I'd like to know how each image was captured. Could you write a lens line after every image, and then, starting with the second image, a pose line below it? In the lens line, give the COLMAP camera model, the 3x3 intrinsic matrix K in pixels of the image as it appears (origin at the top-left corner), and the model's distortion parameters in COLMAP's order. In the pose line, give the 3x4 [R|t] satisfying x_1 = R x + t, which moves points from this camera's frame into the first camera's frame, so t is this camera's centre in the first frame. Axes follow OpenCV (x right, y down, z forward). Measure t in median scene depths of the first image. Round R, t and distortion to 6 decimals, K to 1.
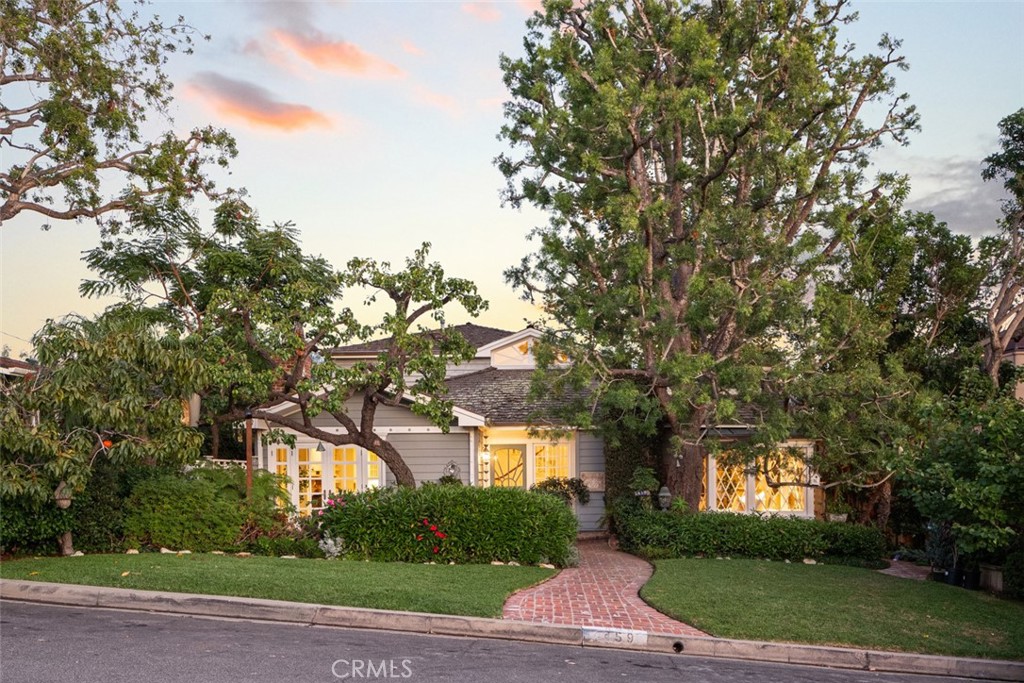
lens RADIAL K [[701.5, 0, 512.4], [0, 701.5, 341.3], [0, 0, 1]] dist [0.002301, 0.000339]
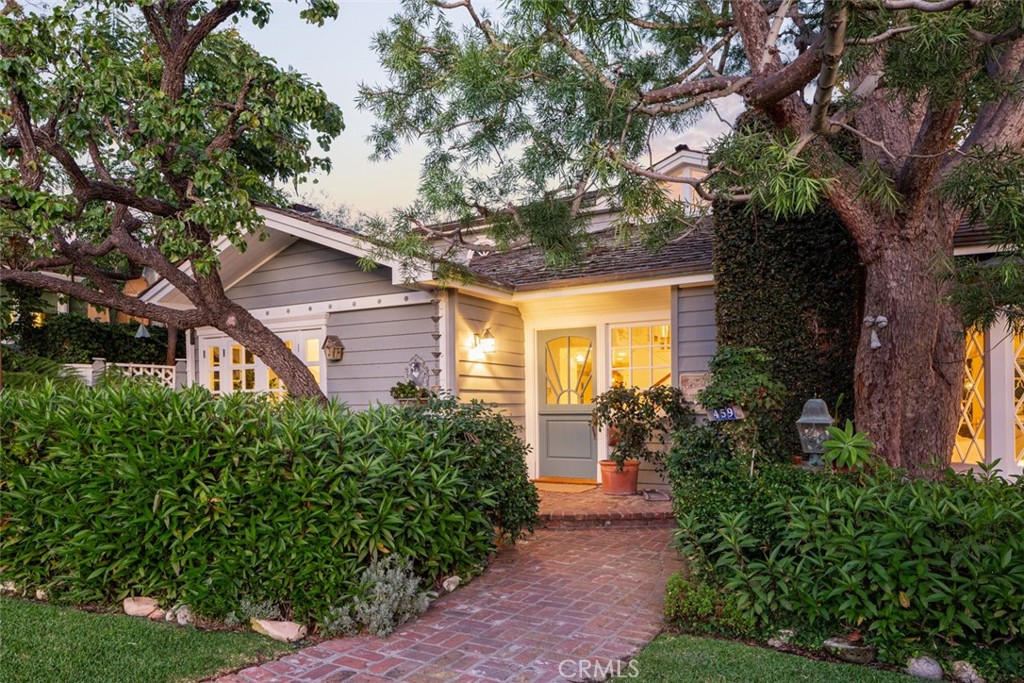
lens RADIAL K [[701.5, 0, 511.4], [0, 701.5, 341.8], [0, 0, 1]] dist [0.002301, 0.000339]
pose [[0.904925, -0.038526, -0.423823, 0.208329], [0.080367, 0.993445, 0.081291, 0.122931], [0.417913, -0.107623, 0.902090, 0.550687]]
